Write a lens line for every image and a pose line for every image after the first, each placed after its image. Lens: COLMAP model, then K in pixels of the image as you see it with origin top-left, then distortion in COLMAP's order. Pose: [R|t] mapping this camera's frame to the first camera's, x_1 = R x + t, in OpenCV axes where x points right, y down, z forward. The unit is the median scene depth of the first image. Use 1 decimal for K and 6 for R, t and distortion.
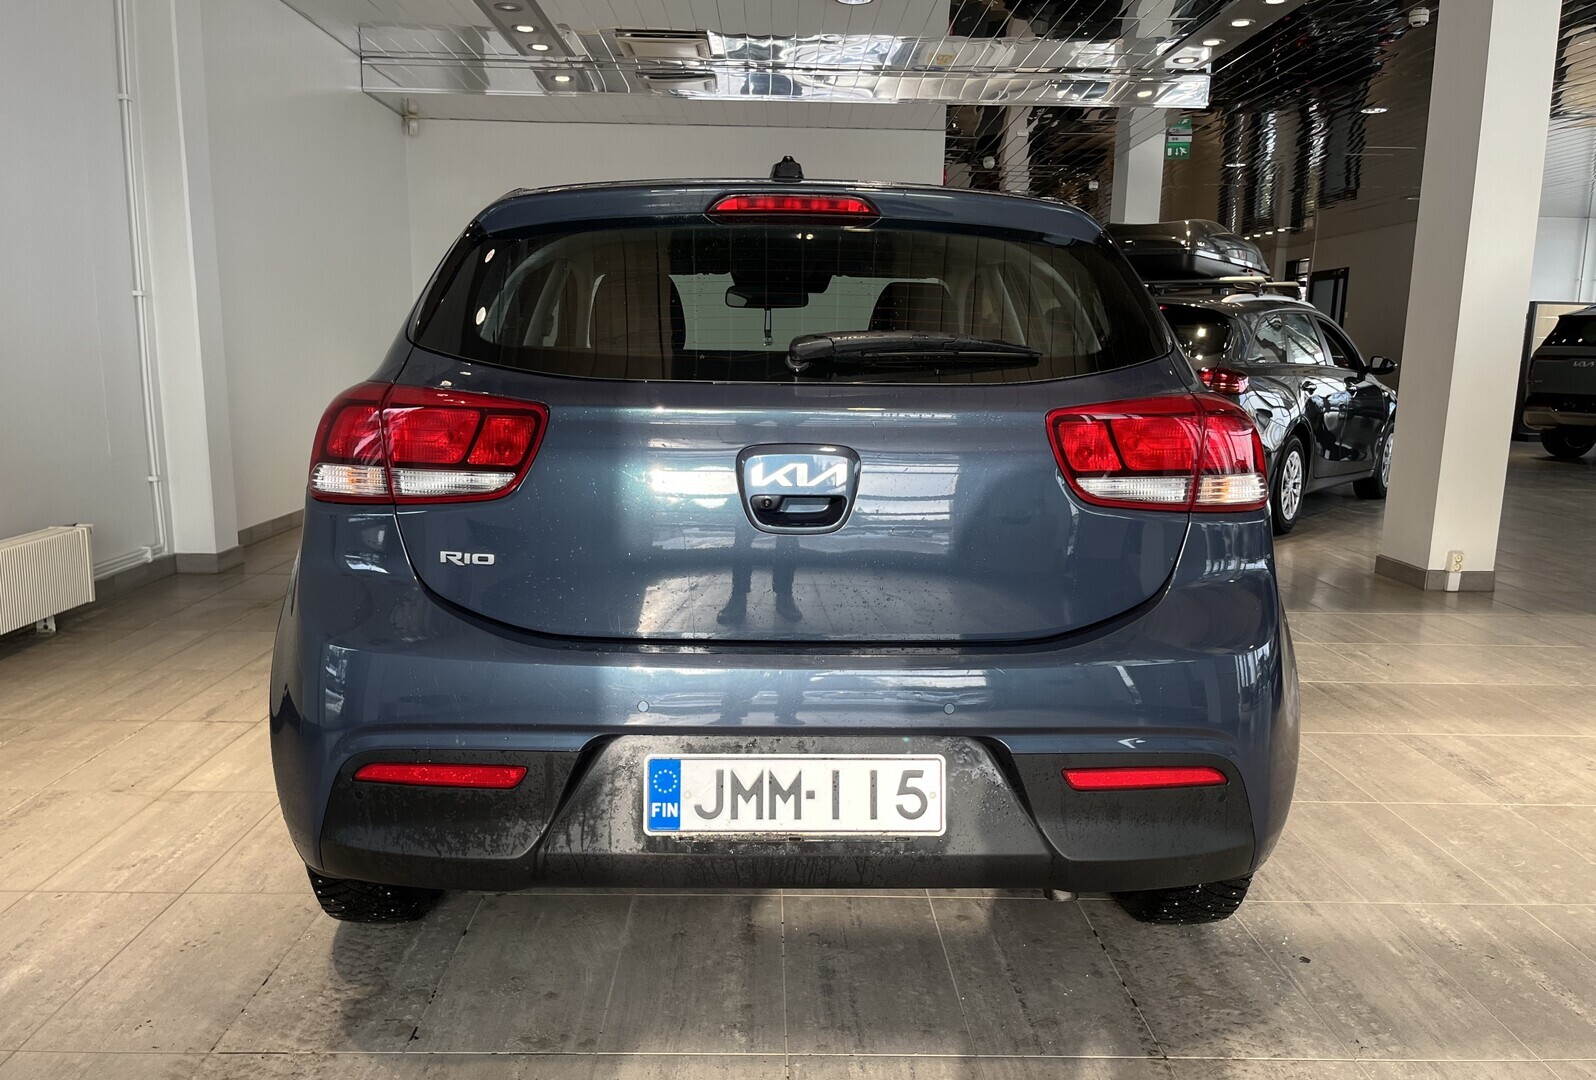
lens RADIAL K [[1294.8, 0, 792.5], [0, 1294.8, 604.2], [0, 0, 1]] dist [0.011454, -0.003339]
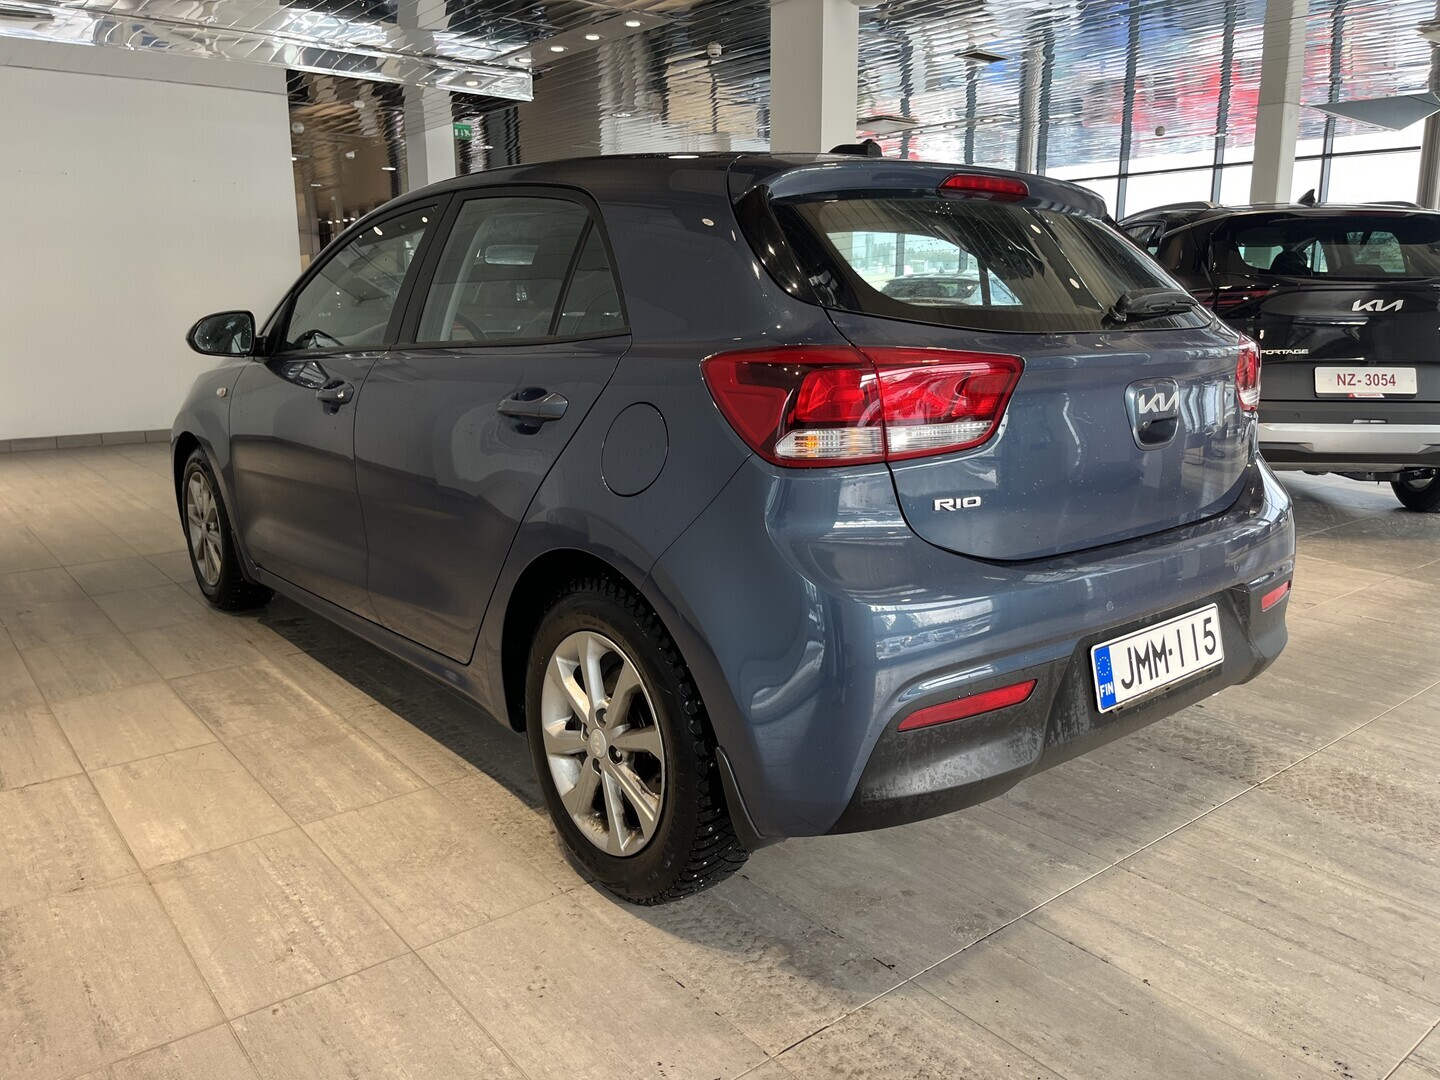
lens RADIAL K [[1089.1, 0, 720.0], [0, 1089.1, 540.0], [0, 0, 1]] dist [0.008718, -0.002872]
pose [[0.790225, -0.147486, 0.594805, -0.948834], [0.134264, 0.988693, 0.066777, -0.092259], [-0.597928, 0.027092, 0.801092, 0.395707]]
